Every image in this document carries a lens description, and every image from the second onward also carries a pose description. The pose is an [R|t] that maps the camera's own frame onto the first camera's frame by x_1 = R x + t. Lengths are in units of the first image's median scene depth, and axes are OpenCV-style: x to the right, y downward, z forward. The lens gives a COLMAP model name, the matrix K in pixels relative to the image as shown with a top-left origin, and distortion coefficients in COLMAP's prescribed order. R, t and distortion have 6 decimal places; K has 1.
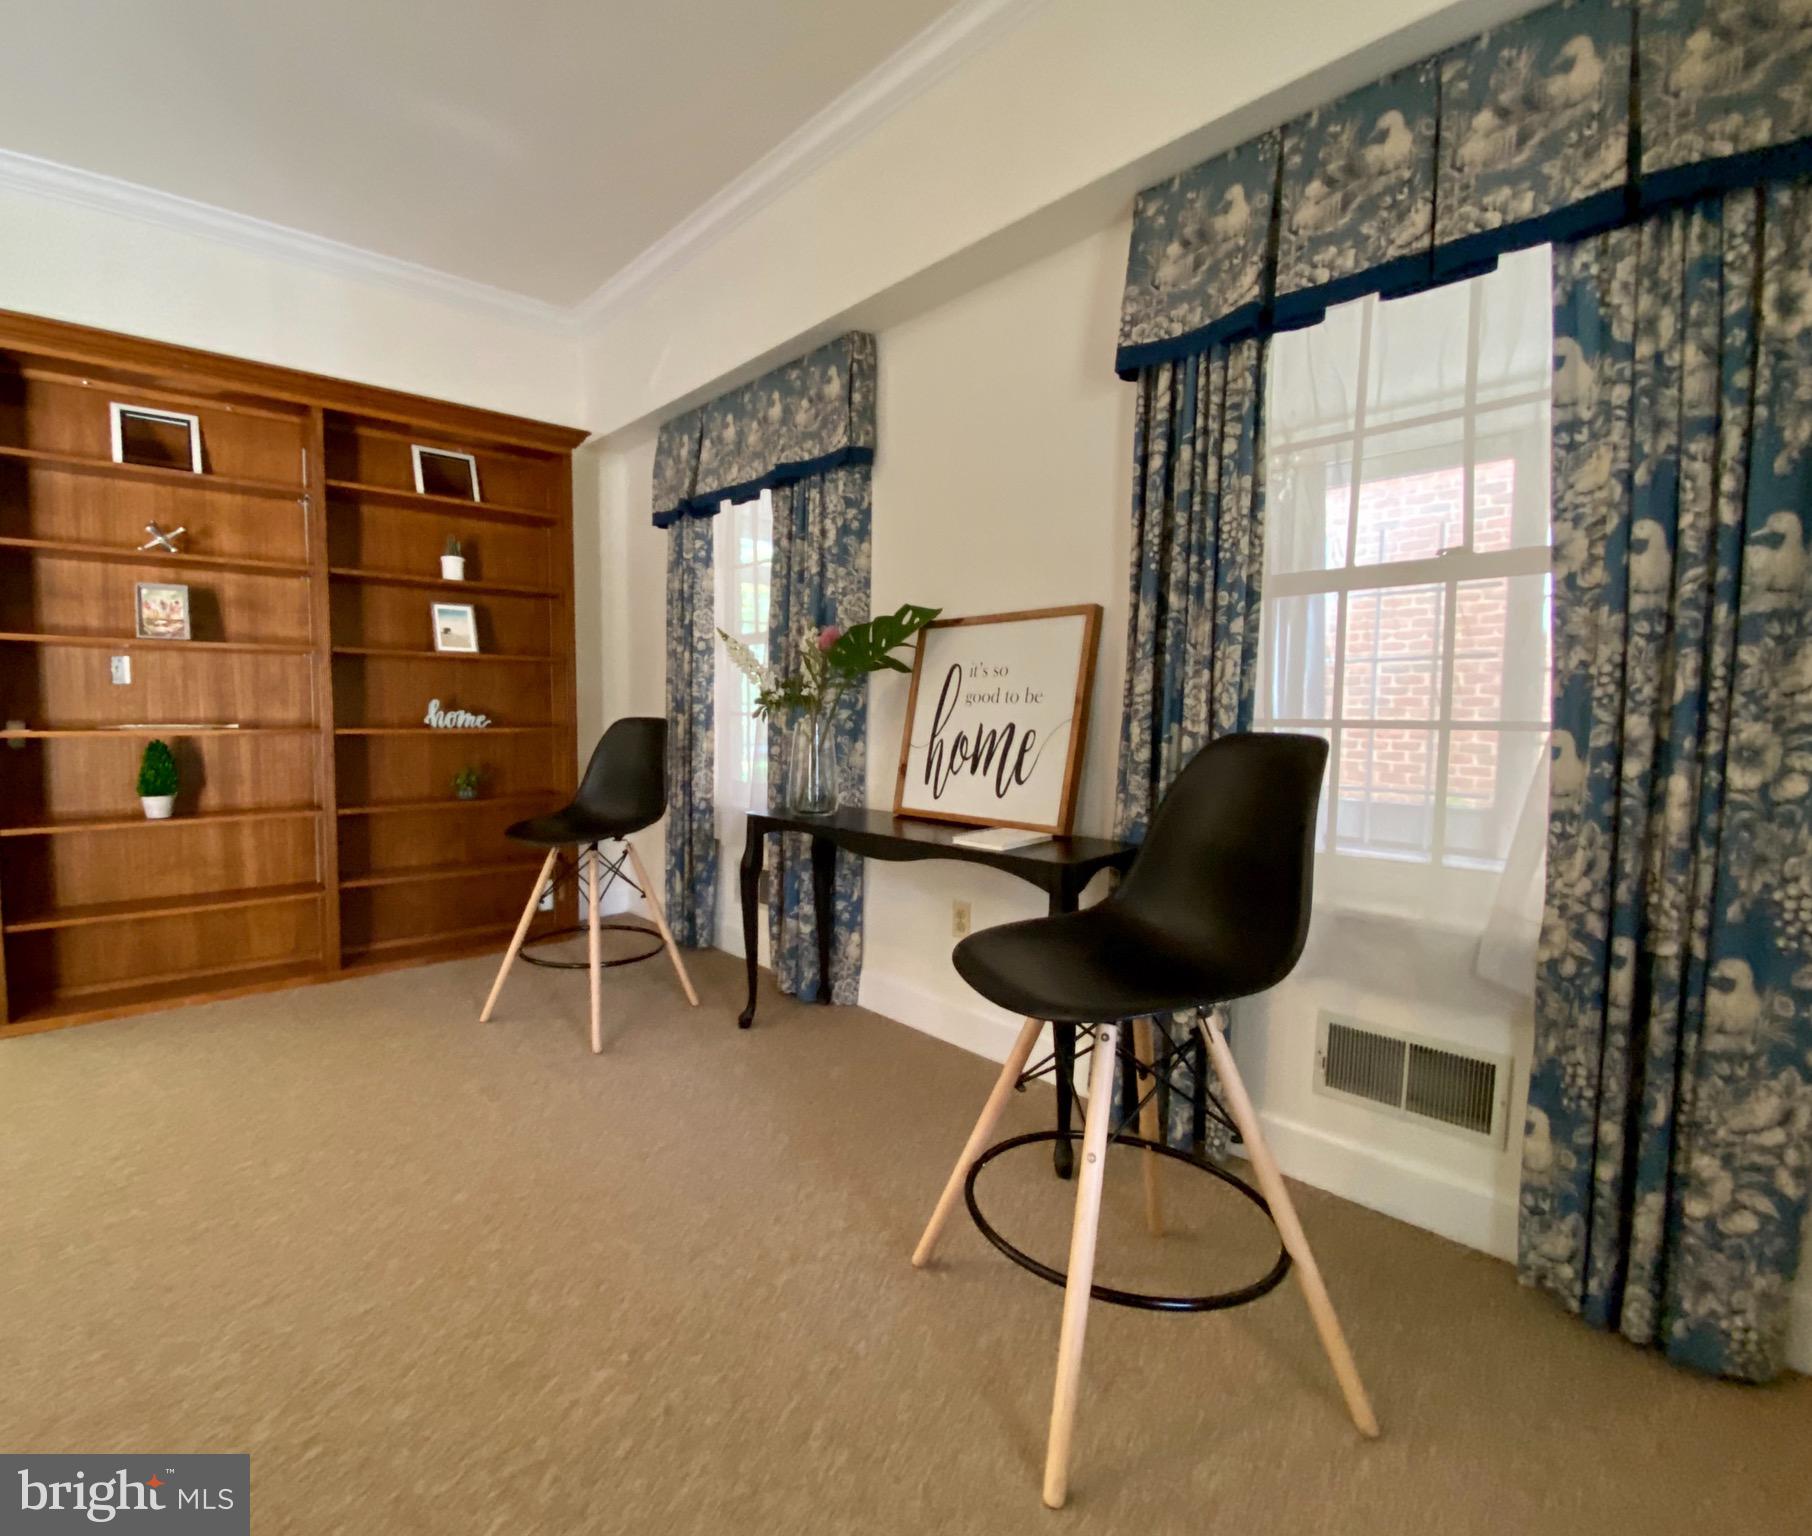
lens RADIAL K [[810.4, 0, 903.4], [0, 810.4, 780.1], [0, 0, 1]] dist [-0.001944, -0.013108]
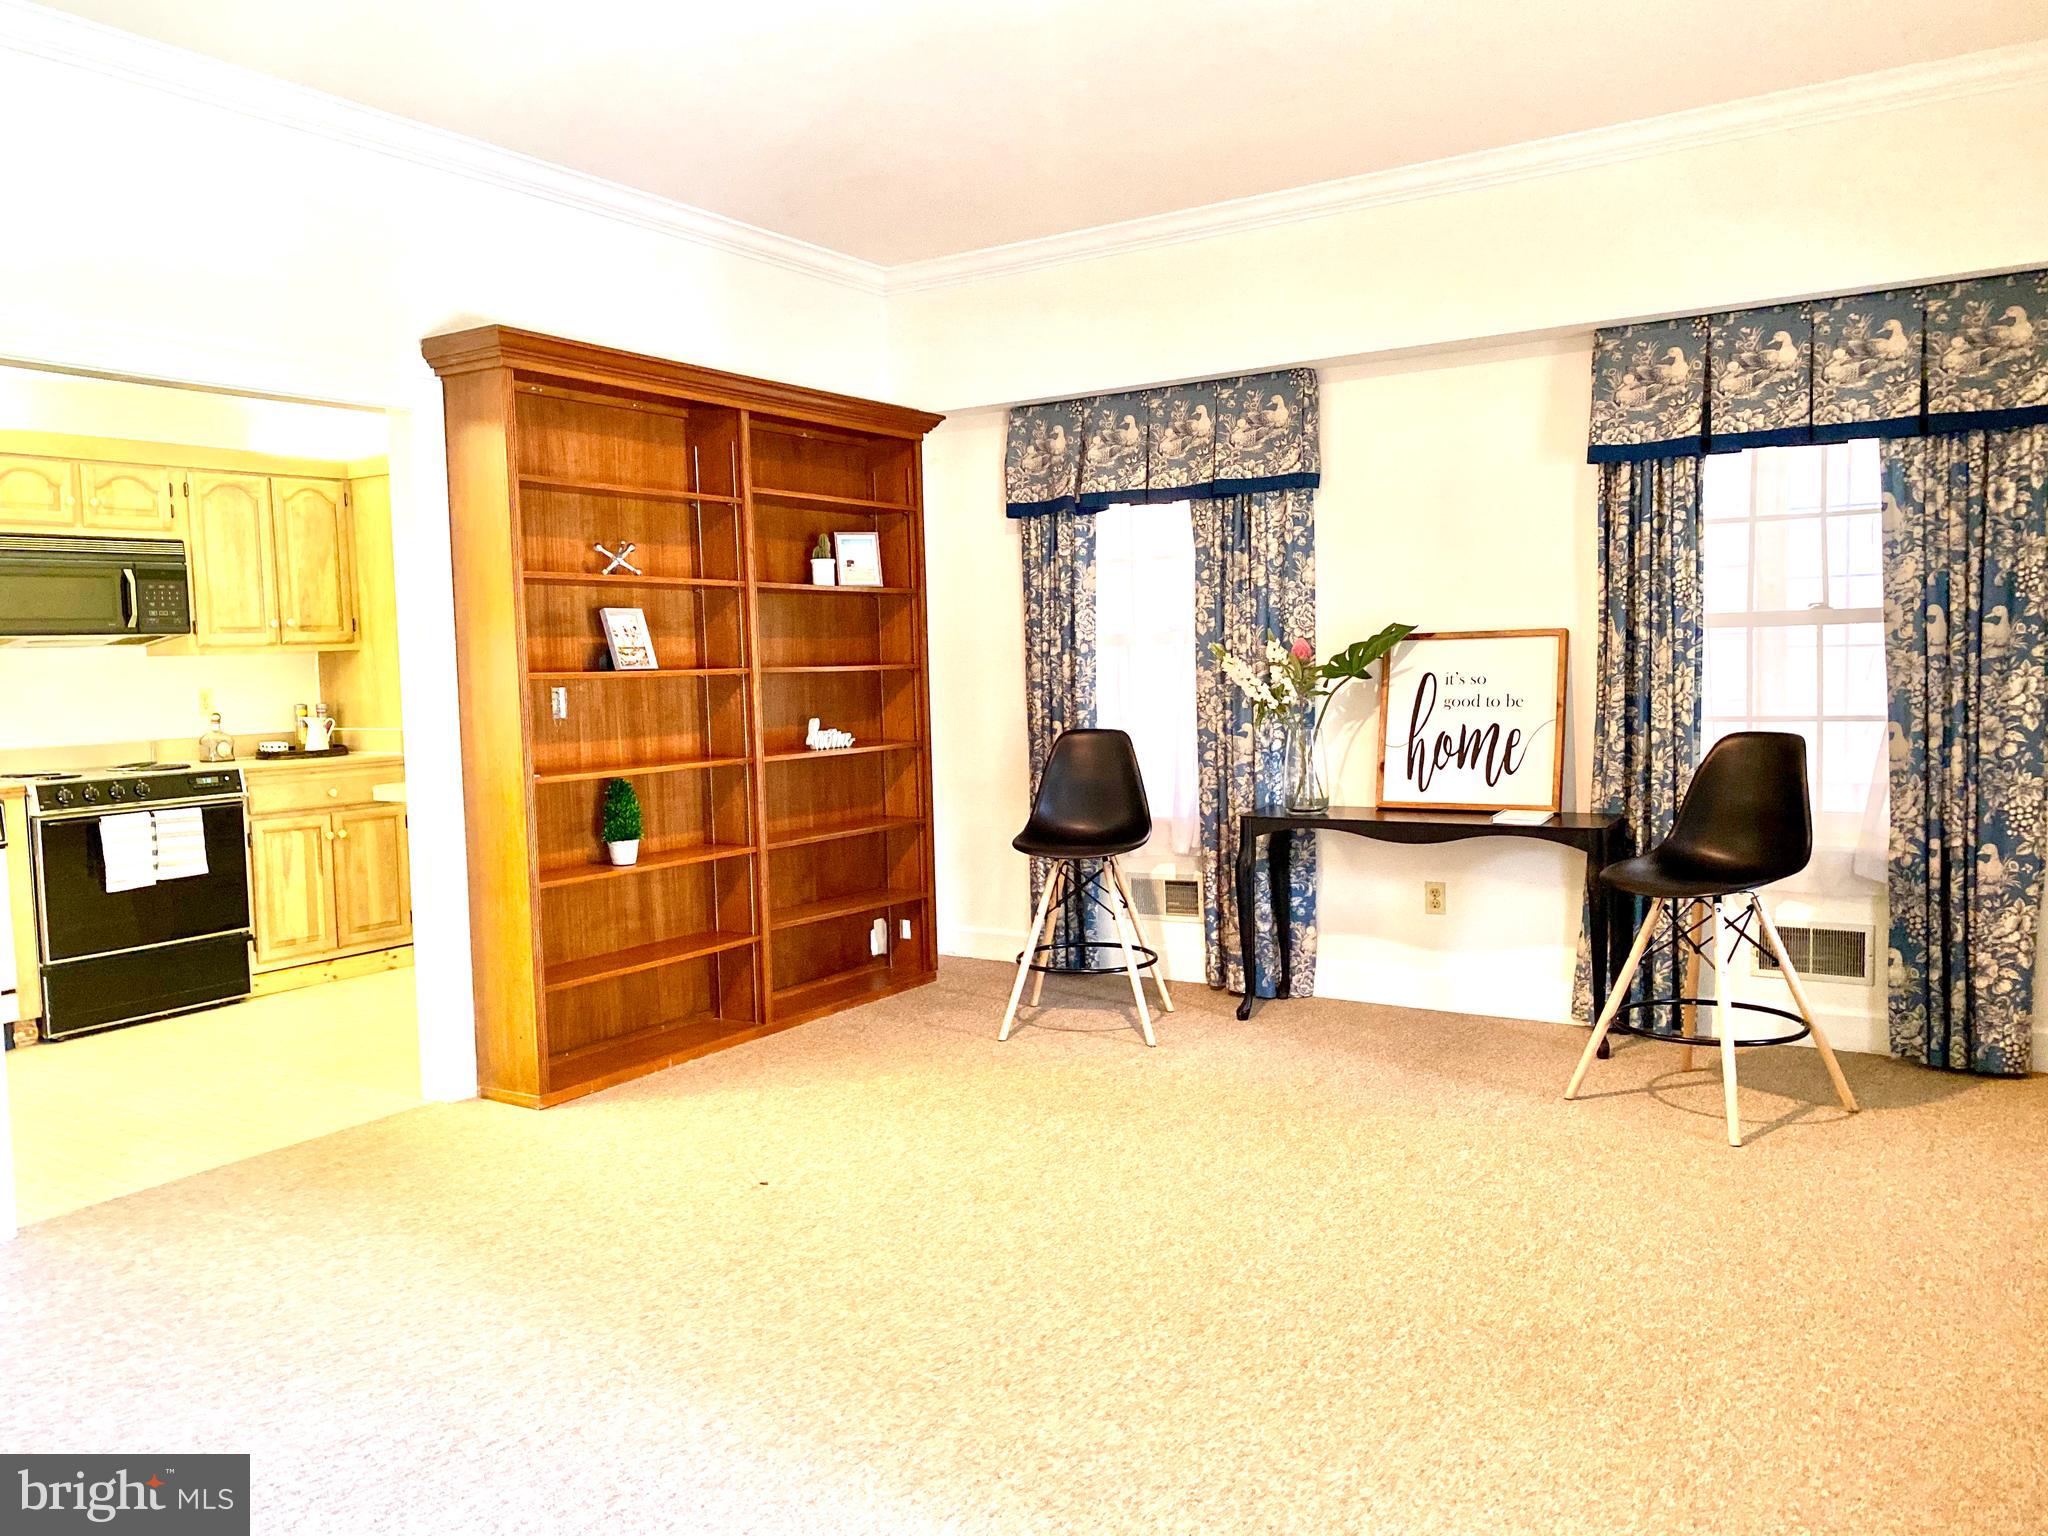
lens RADIAL K [[1539.2, 0, 1024.0], [0, 1539.2, 768.0], [0, 0, 1]] dist [-0.083180, 0.086268]
pose [[0.956069, -0.055712, 0.287797, -1.844005], [0.057602, 0.998338, 0.001904, -0.076367], [-0.287425, 0.014758, 0.957689, -1.509465]]
